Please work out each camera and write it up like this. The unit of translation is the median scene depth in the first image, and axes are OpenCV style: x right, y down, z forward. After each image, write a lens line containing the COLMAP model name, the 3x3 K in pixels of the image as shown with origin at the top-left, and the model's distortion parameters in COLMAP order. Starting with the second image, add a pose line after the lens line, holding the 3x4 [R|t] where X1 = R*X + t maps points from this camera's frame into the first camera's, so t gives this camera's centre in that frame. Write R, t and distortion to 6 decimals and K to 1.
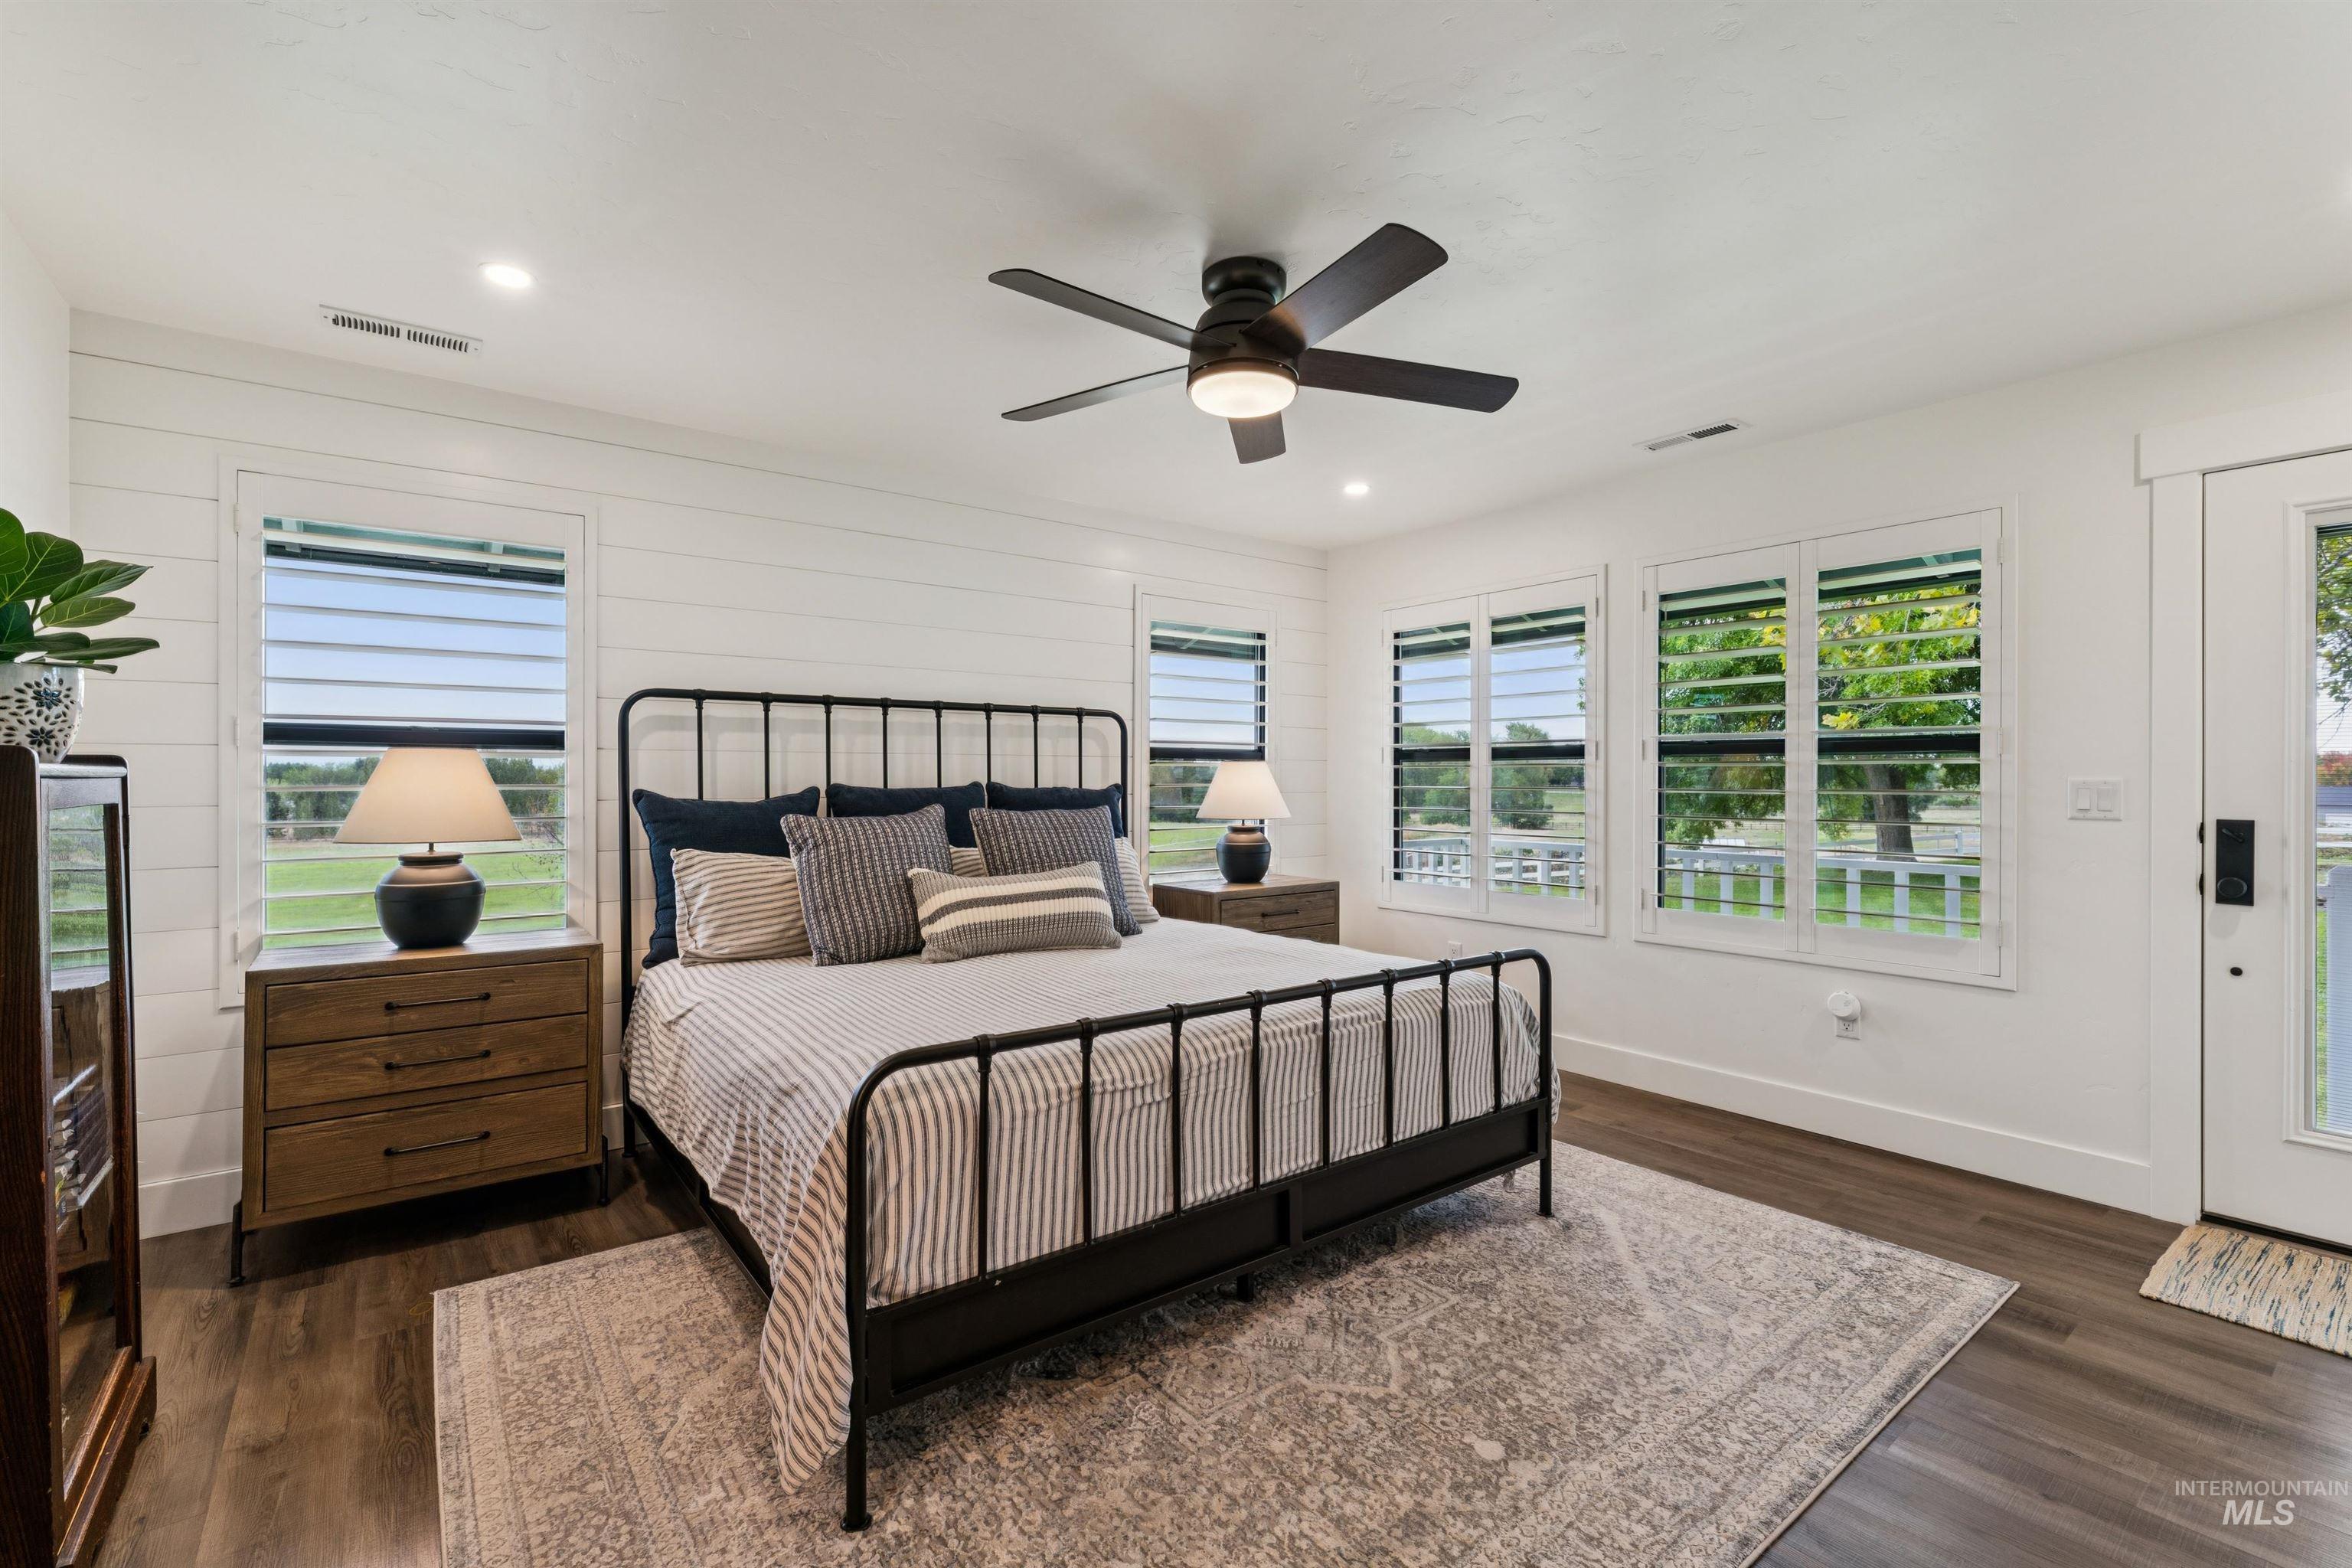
lens RADIAL K [[1037.2, 0, 1176.0], [0, 1037.2, 784.0], [0, 0, 1]] dist [-0.019829, -0.000194]
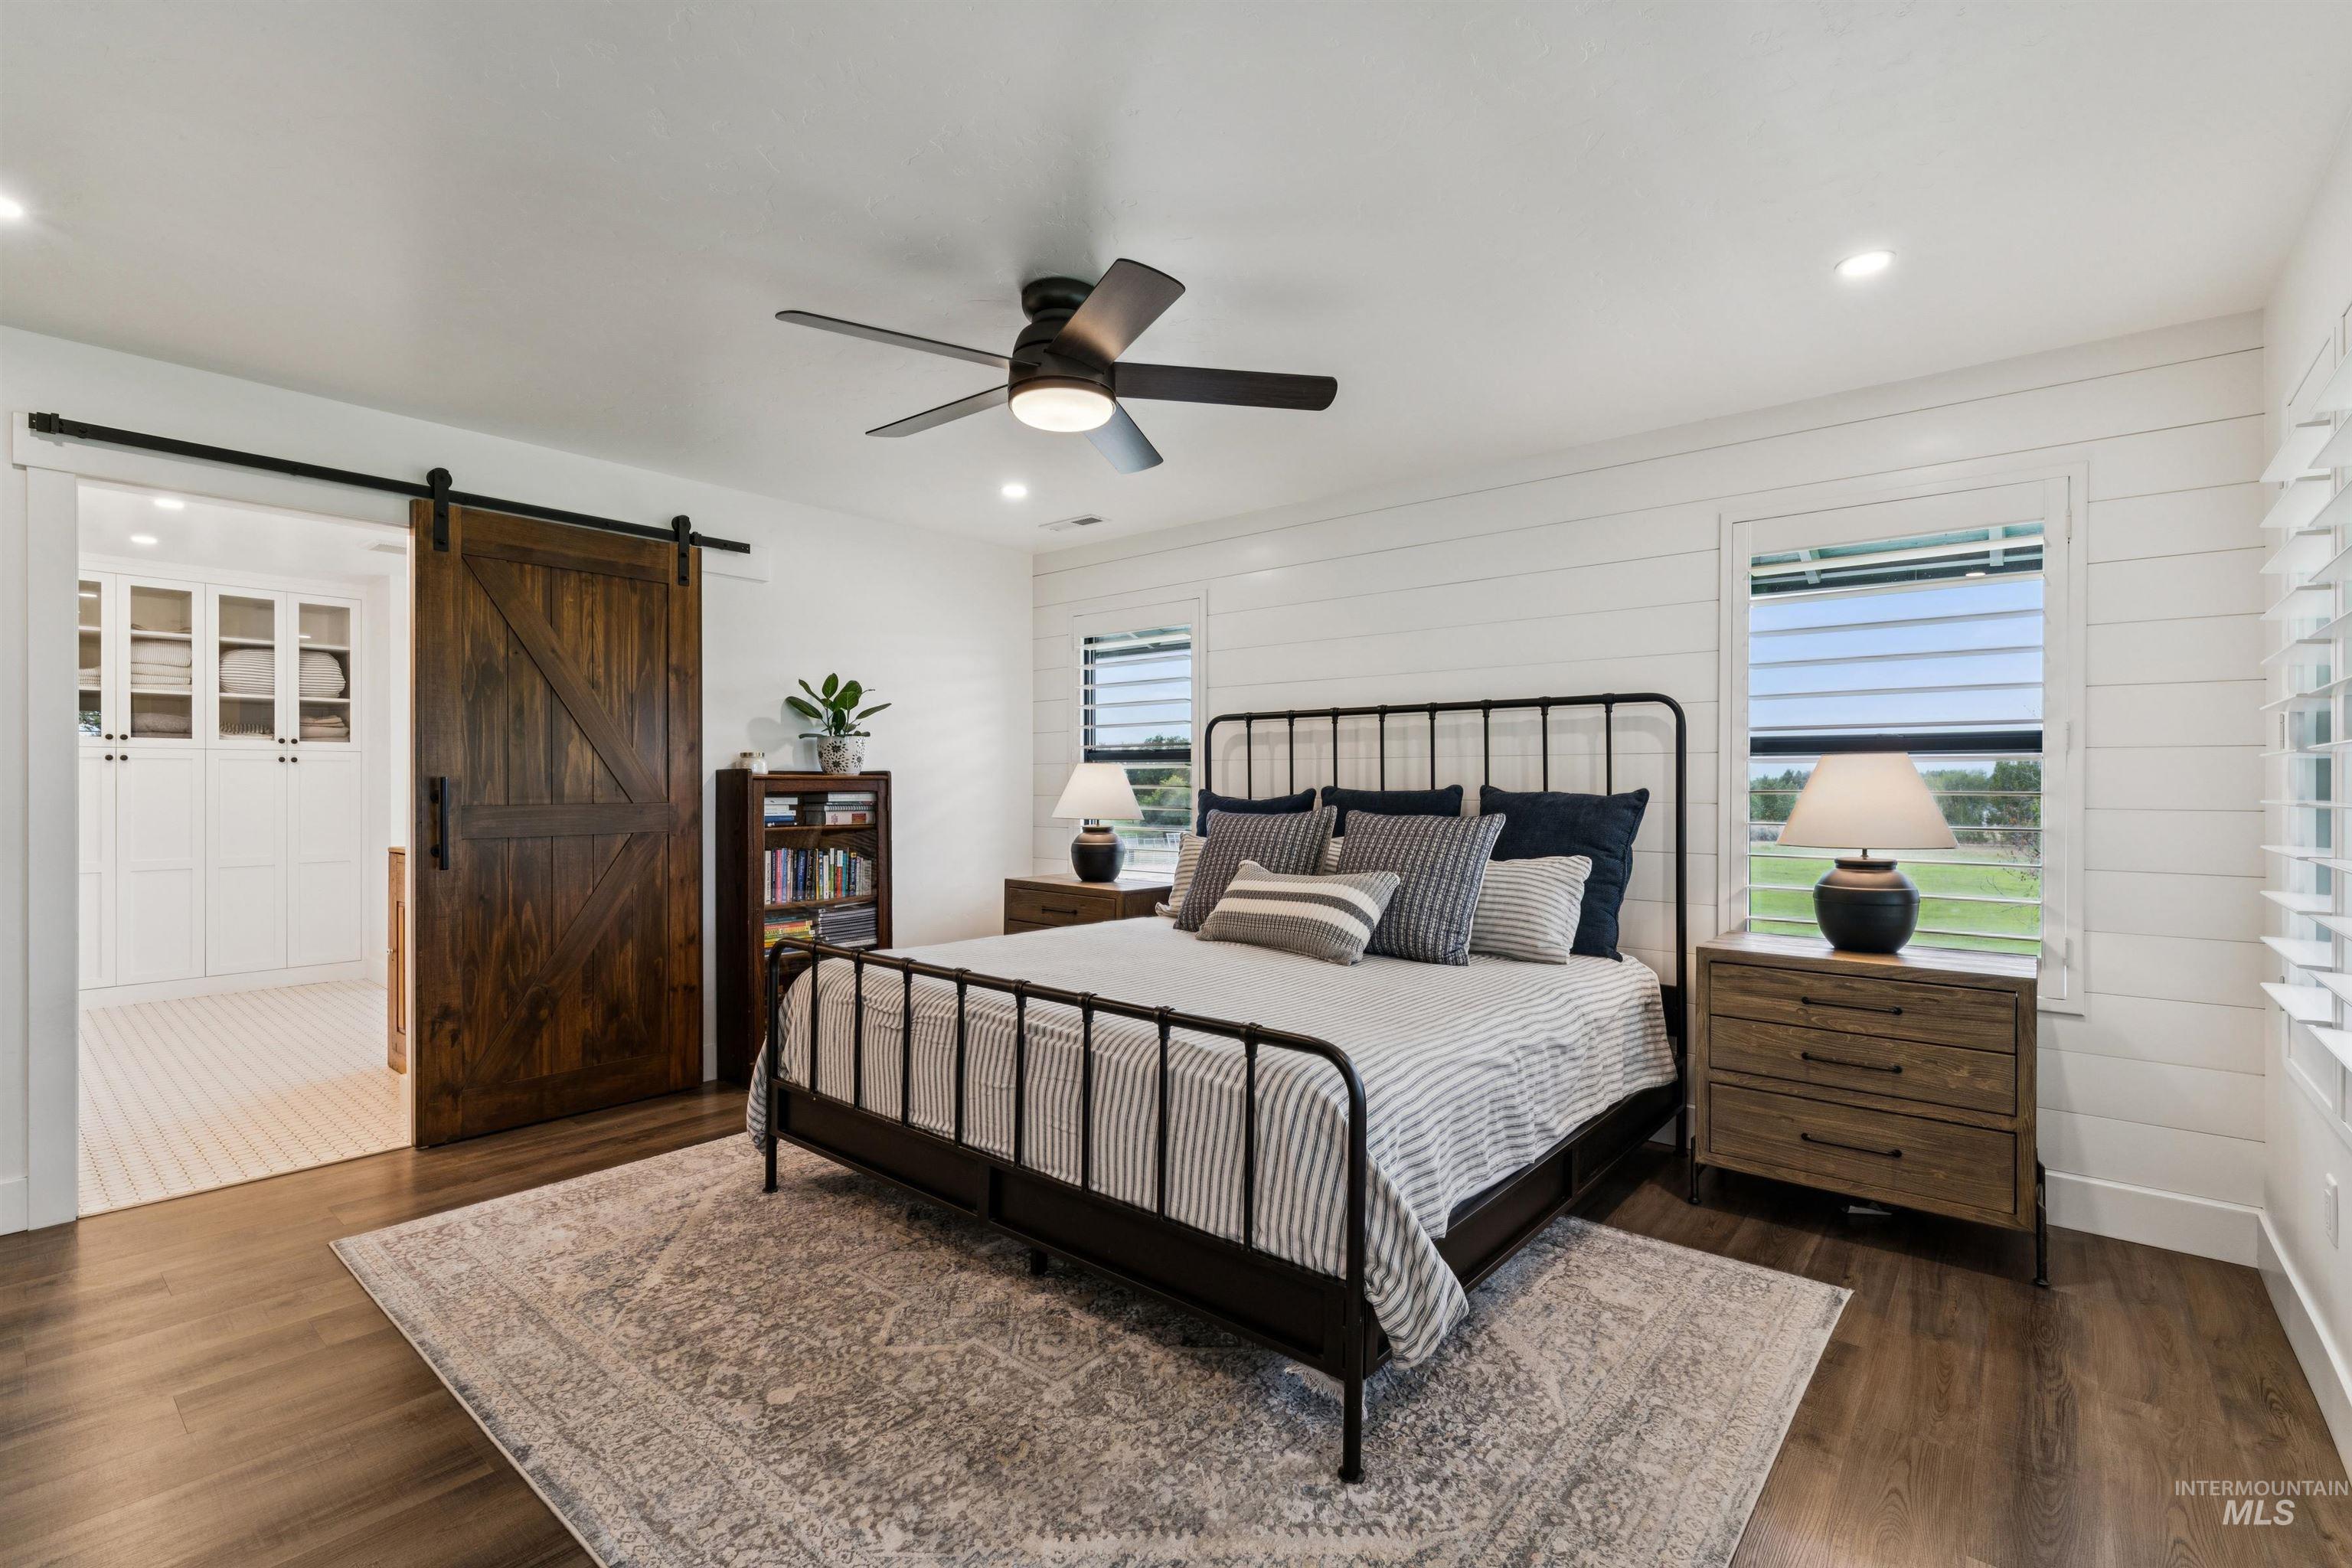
lens RADIAL K [[1045.5, 0, 1162.1], [0, 1045.5, 796.4], [0, 0, 1]] dist [-0.001773, -0.000638]
pose [[0.206715, 0.013461, -0.978309, 0.872378], [-0.008018, 0.999895, 0.012064, -0.001676], [0.978368, 0.005350, 0.206802, 0.692990]]
